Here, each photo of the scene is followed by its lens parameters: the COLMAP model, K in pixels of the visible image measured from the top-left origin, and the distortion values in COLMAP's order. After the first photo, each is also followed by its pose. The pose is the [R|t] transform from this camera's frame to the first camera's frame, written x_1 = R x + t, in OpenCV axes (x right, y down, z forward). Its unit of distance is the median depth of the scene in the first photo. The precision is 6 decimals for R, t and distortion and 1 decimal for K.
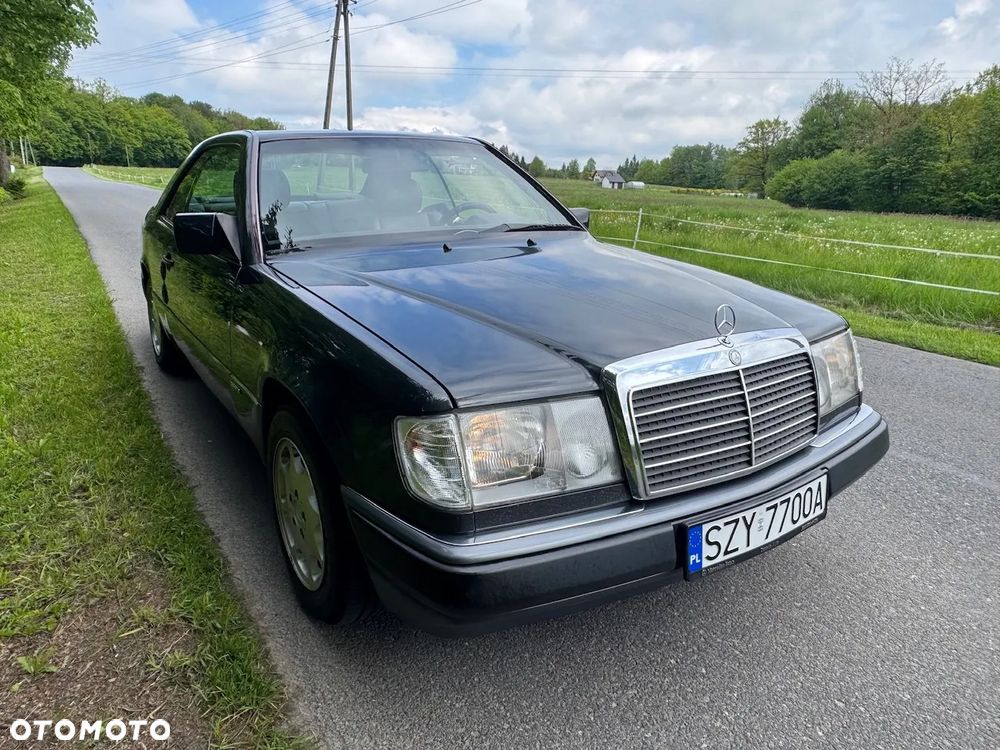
lens RADIAL K [[681.7, 0, 488.0], [0, 681.7, 372.3], [0, 0, 1]] dist [-0.001265, 0.003414]
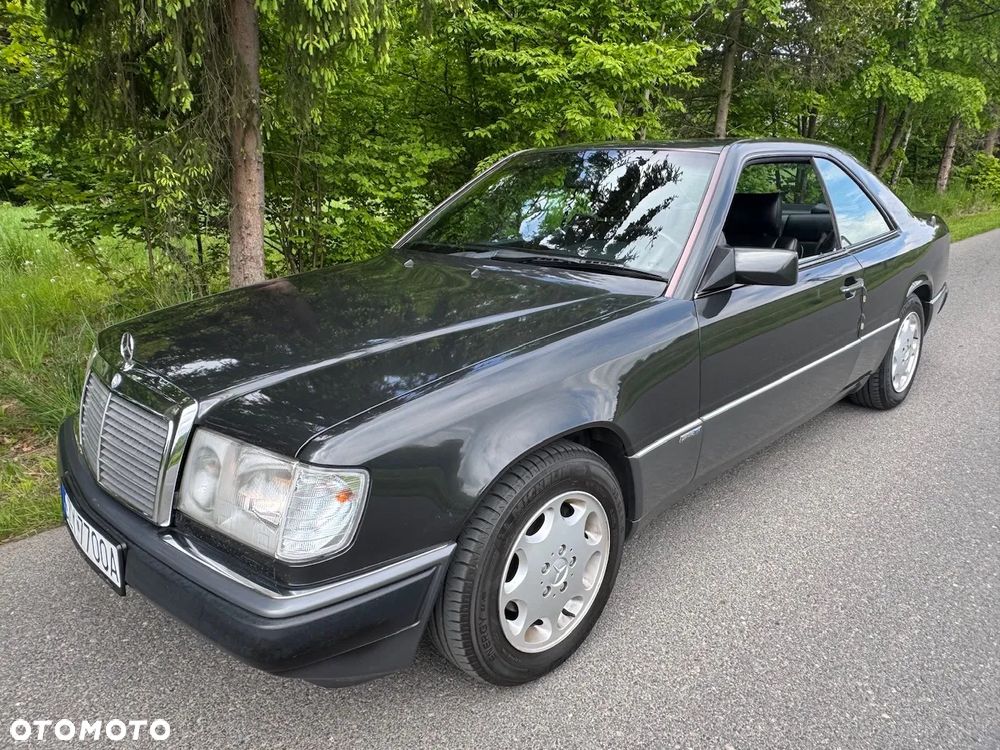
lens RADIAL K [[678.1, 0, 499.0], [0, 678.1, 378.4], [0, 0, 1]] dist [-0.002242, 0.004748]
pose [[0.189918, 0.290453, -0.937853, 0.745227], [-0.262725, 0.935437, 0.236502, -0.218944], [0.945995, 0.201481, 0.253966, 0.659941]]
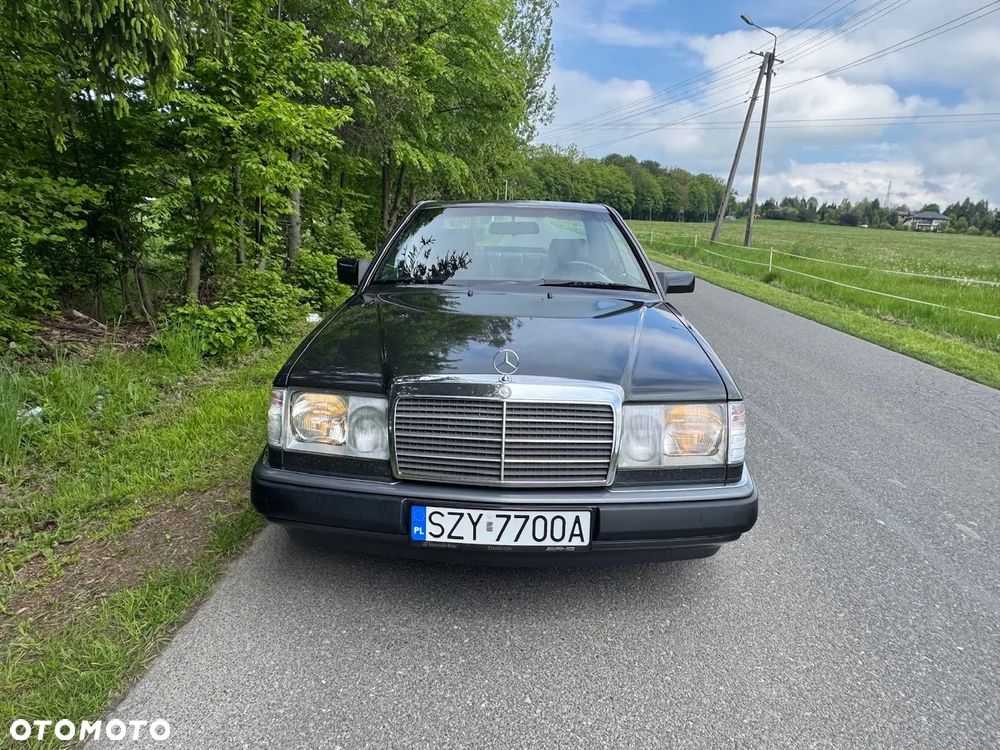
lens RADIAL K [[662.5, 0, 501.2], [0, 662.5, 382.1], [0, 0, 1]] dist [0.001555, 0.000469]
pose [[0.820762, 0.155370, -0.549737, 0.519808], [-0.183275, 0.983053, 0.004205, -0.021680], [0.541074, 0.097302, 0.835327, -0.009528]]
